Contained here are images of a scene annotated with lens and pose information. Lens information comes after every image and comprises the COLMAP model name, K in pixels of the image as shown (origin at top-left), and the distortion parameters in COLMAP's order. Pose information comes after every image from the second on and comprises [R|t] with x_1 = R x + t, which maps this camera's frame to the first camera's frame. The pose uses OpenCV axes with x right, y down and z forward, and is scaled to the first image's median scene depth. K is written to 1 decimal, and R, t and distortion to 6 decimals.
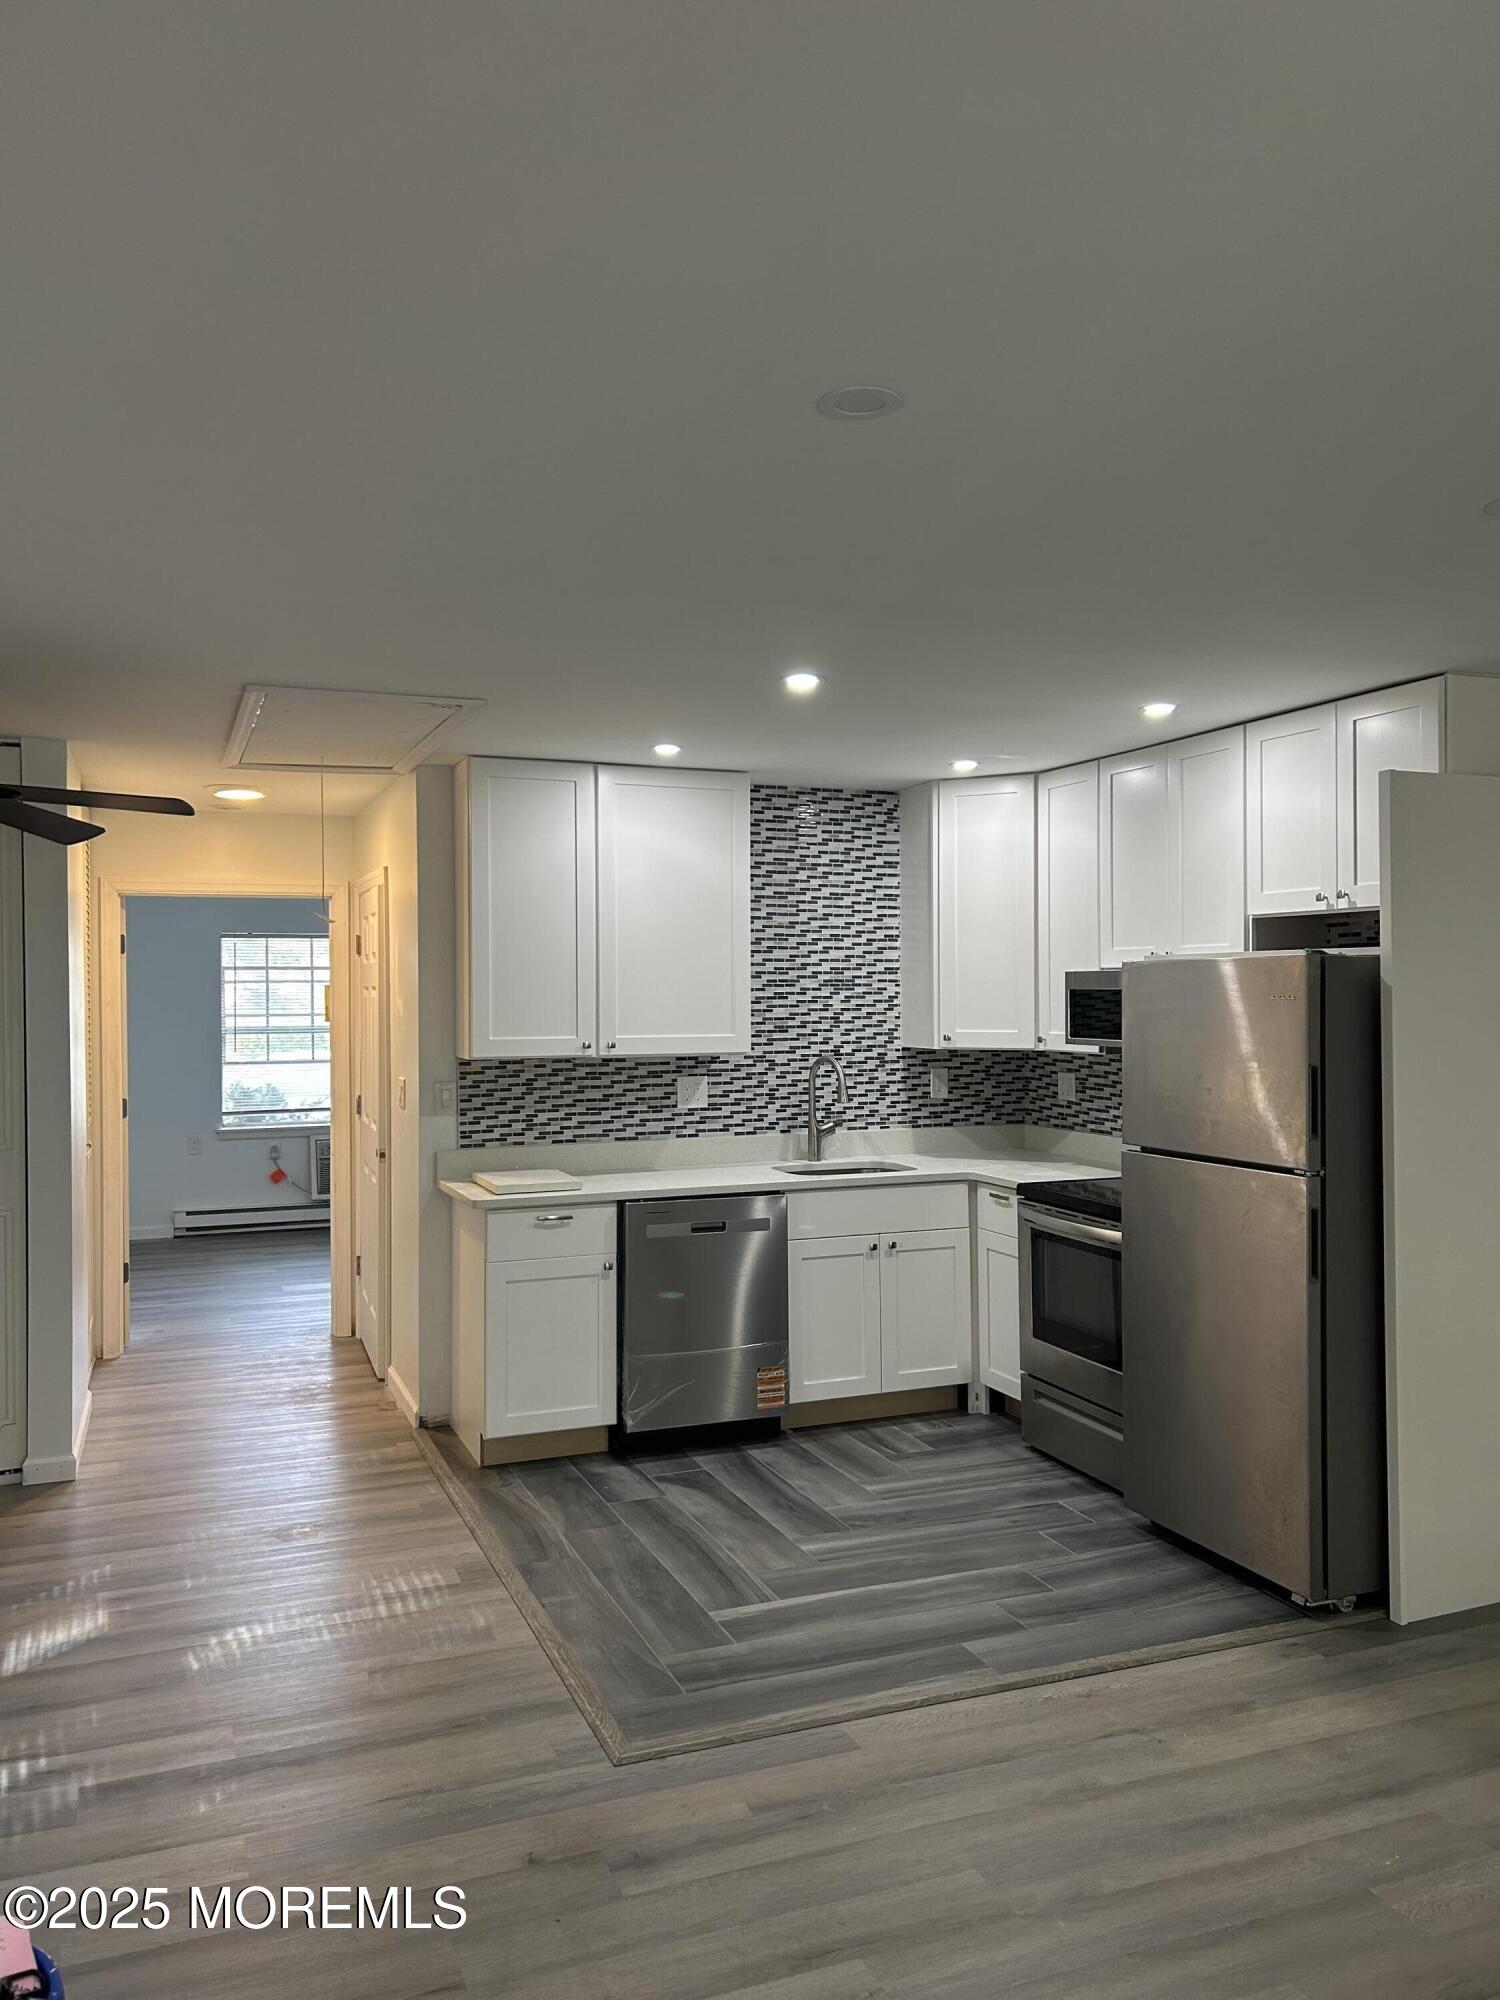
lens RADIAL K [[1526.7, 0, 750.0], [0, 1526.7, 1000.0], [0, 0, 1]] dist [0.035691, -0.009918]
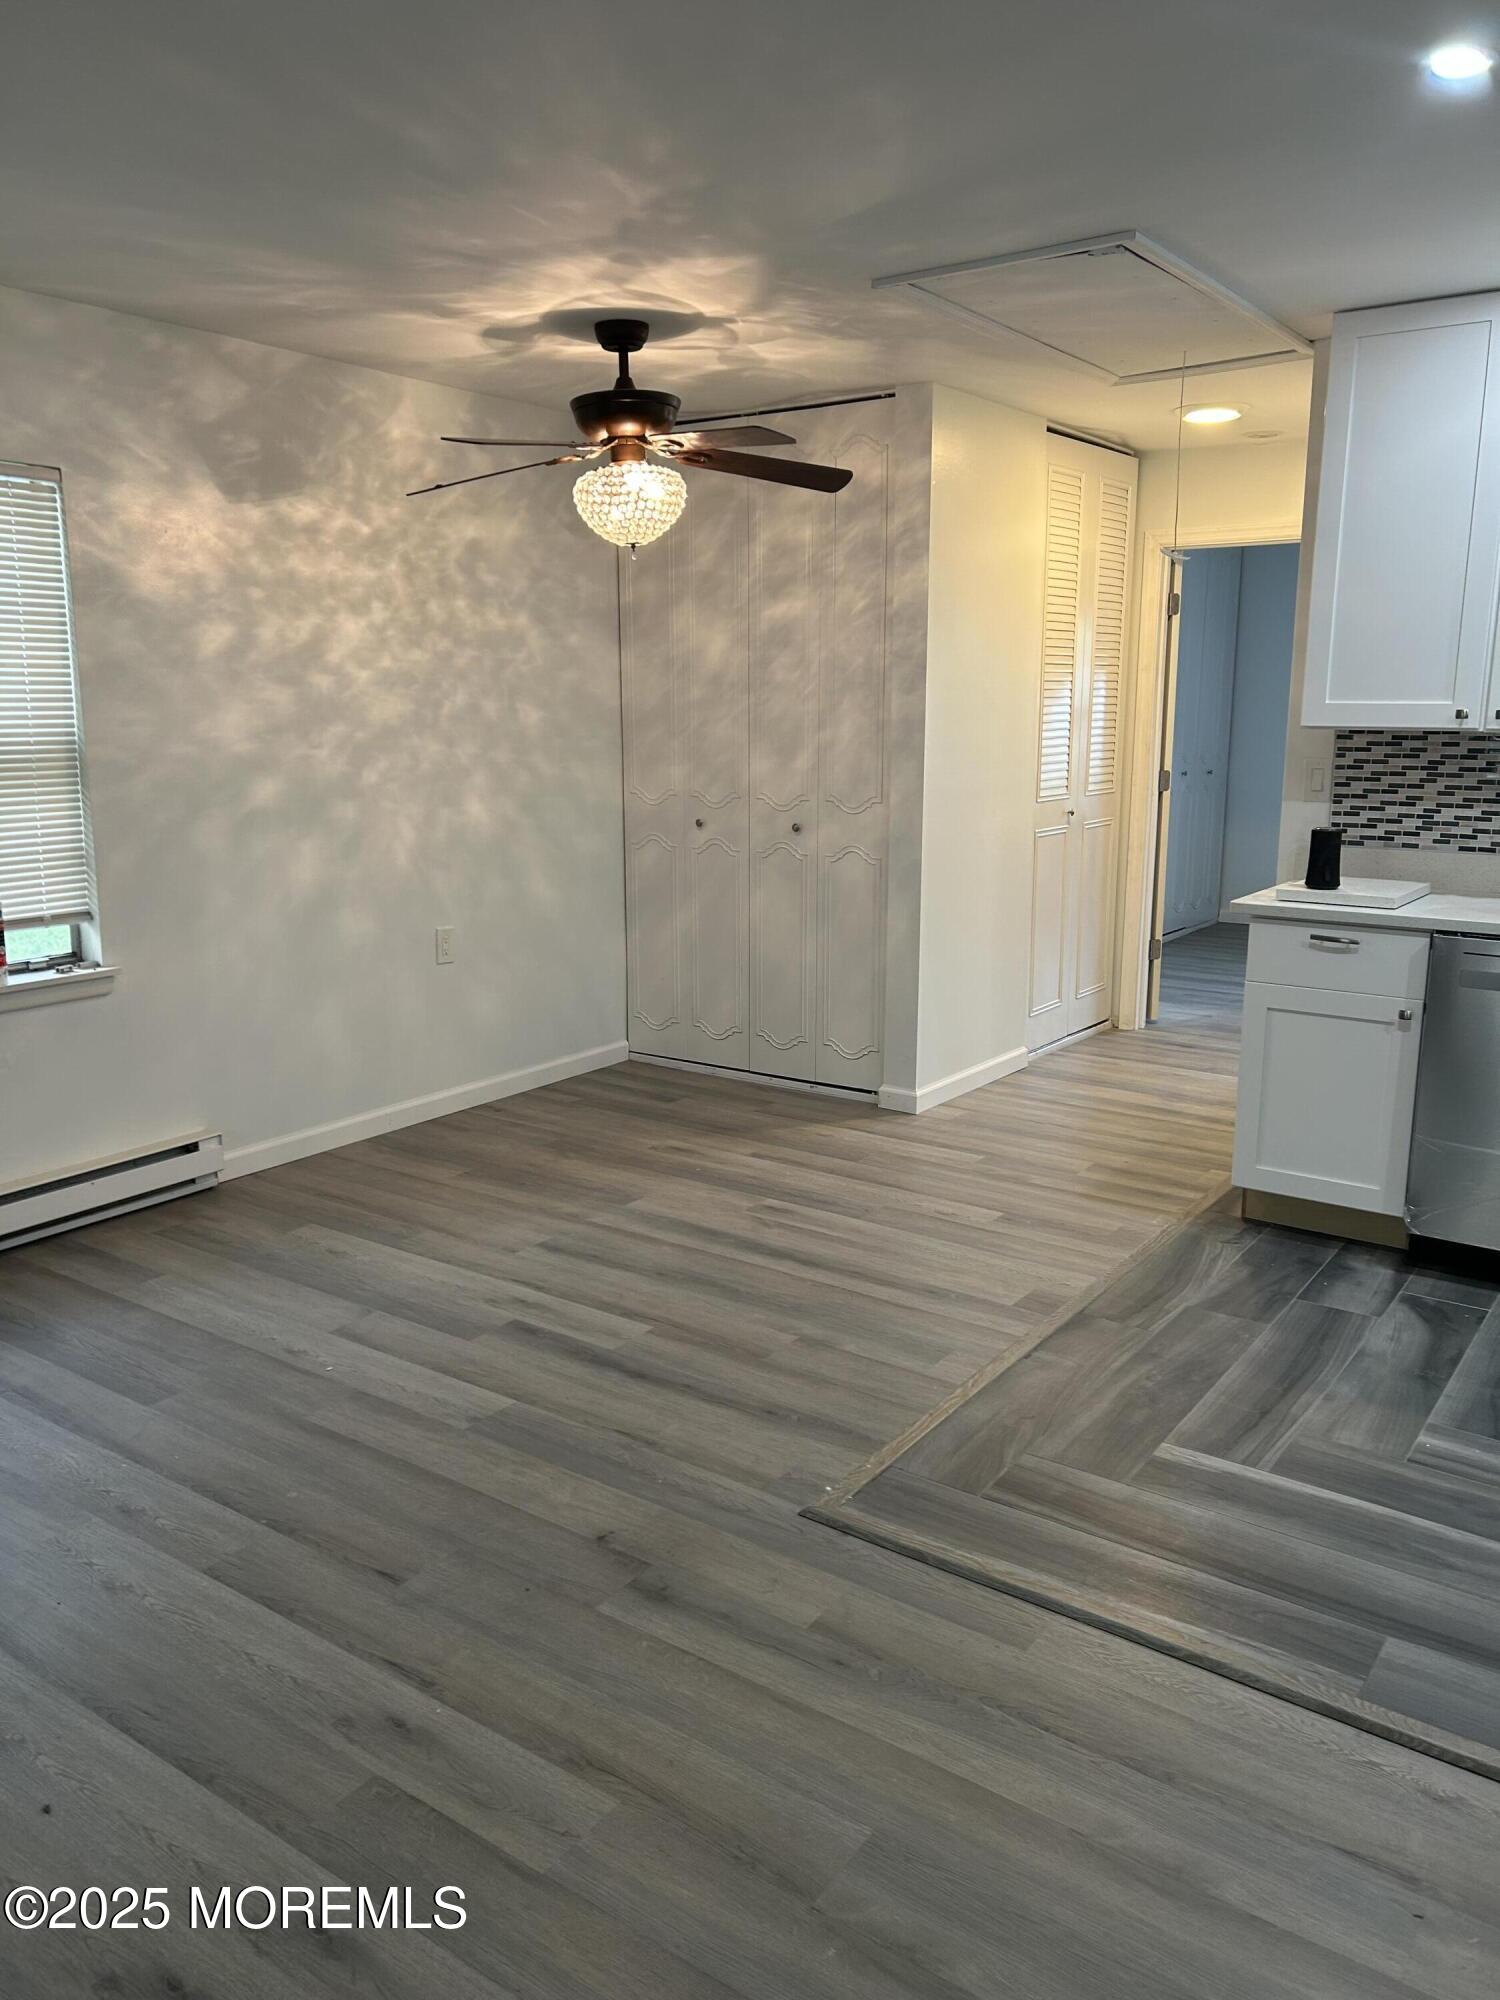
lens RADIAL K [[1526.7, 0, 750.0], [0, 1526.7, 1000.0], [0, 0, 1]] dist [0.035691, -0.009918]
pose [[0.548897, 0.174817, -0.817405, 0.394766], [-0.014254, 0.979701, 0.199955, 0.025417], [0.835768, -0.098104, 0.540247, 0.375574]]
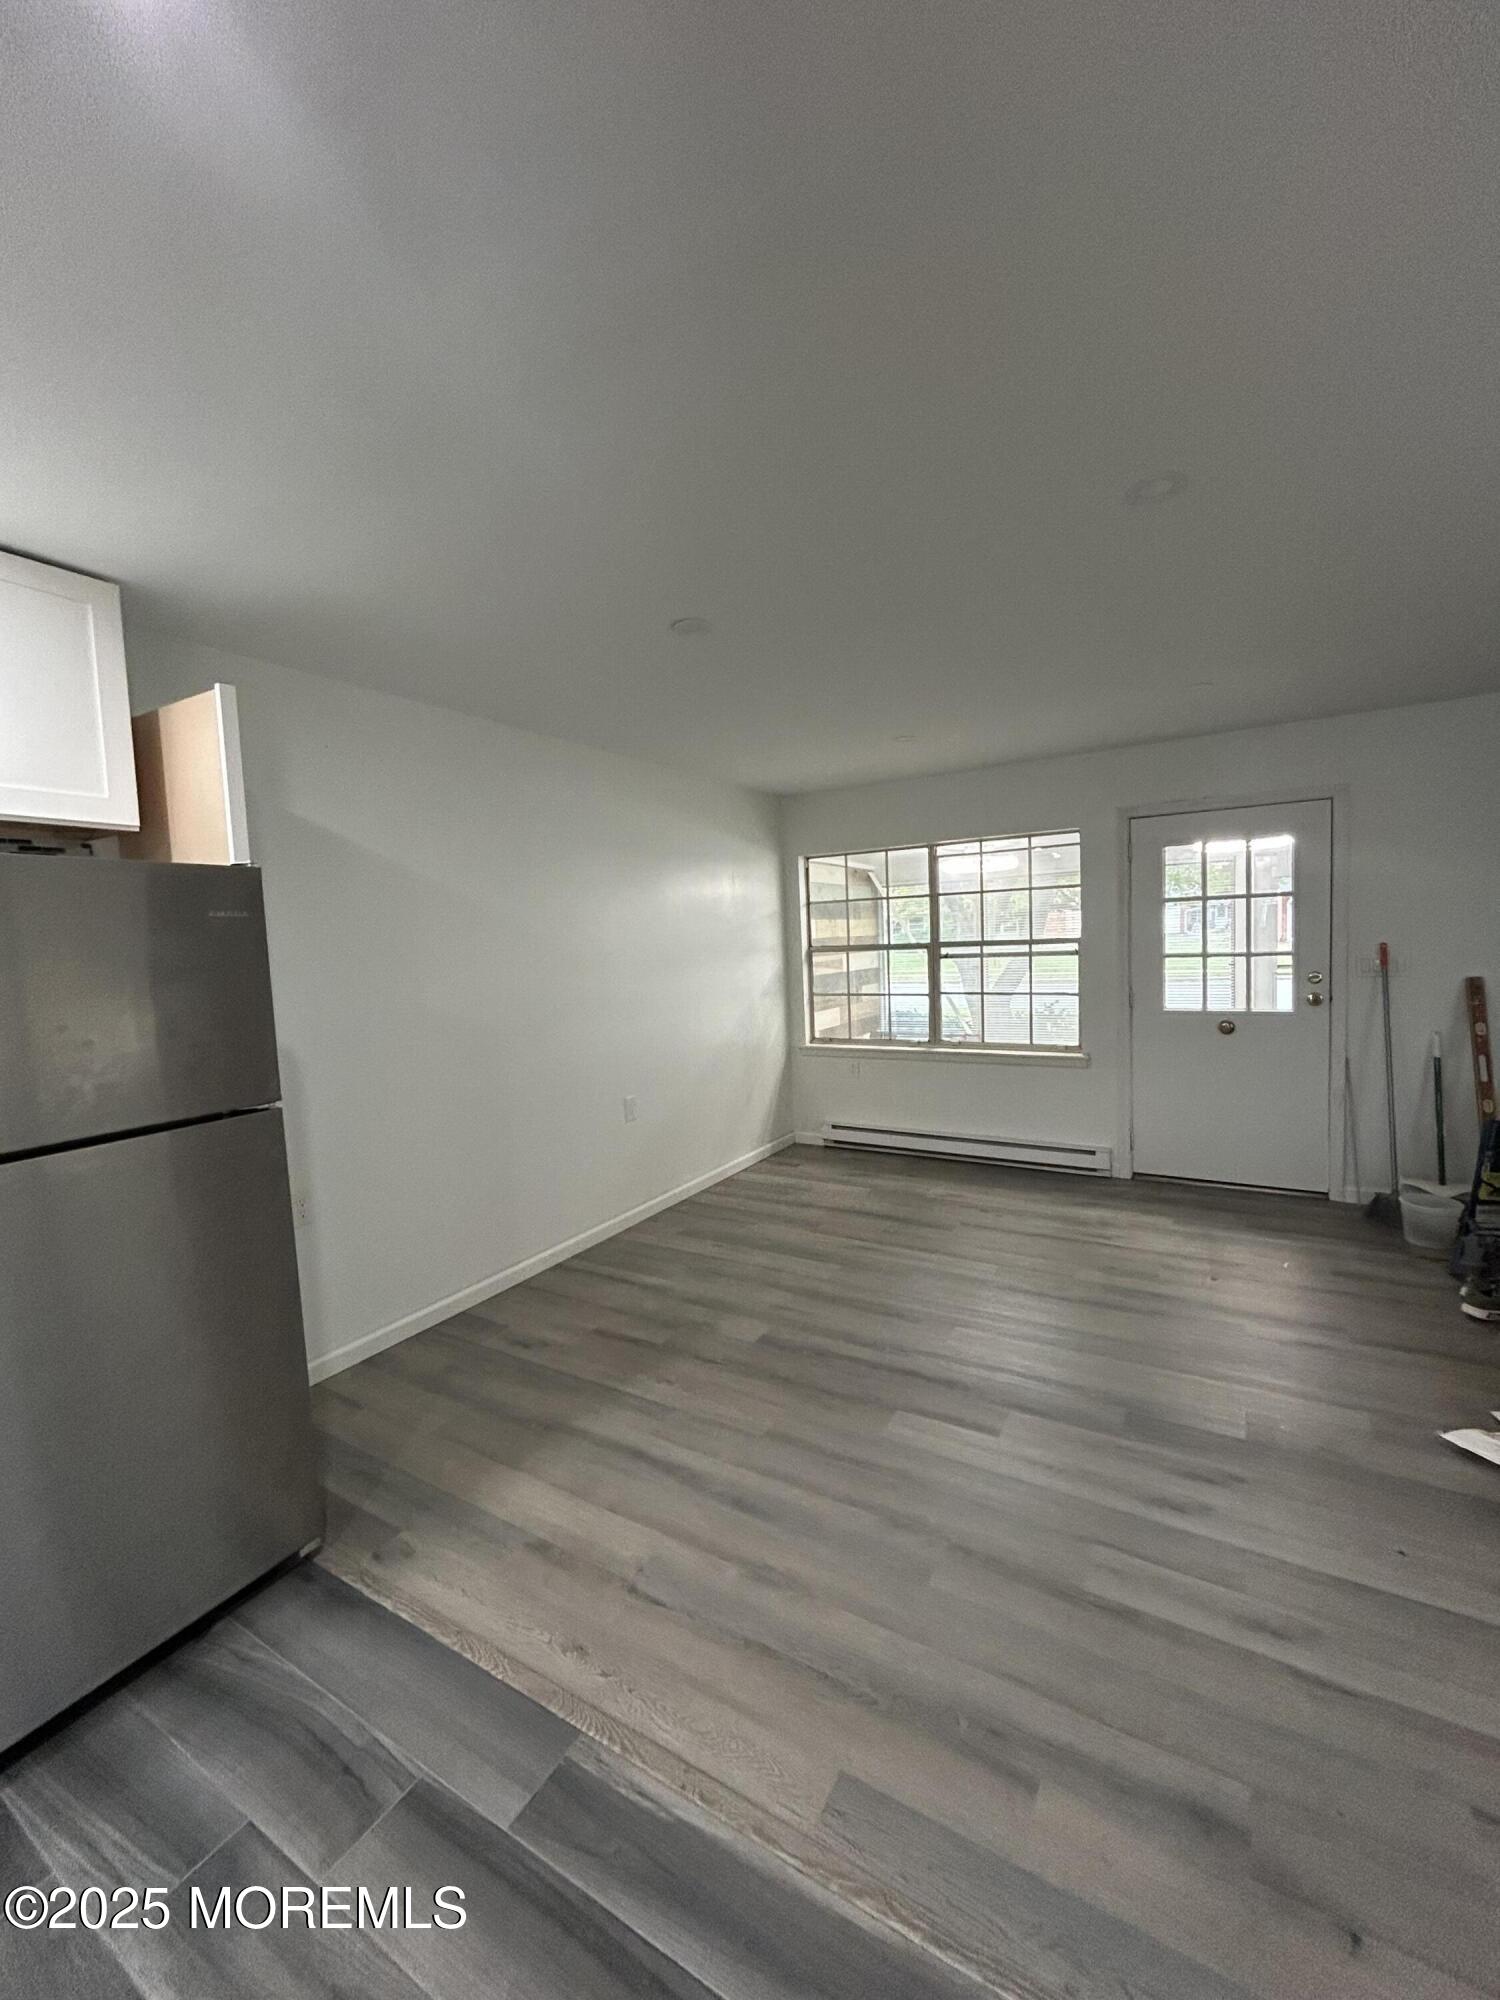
lens RADIAL K [[808.2, 0, 750.0], [0, 808.2, 1000.0], [0, 0, 1]] dist [-0.002016, -0.000283]
pose [[-0.599055, -0.027626, 0.800231, -0.171616], [0.049168, 0.996250, 0.071200, 0.025200], [-0.799197, 0.081998, -0.595450, 0.912058]]
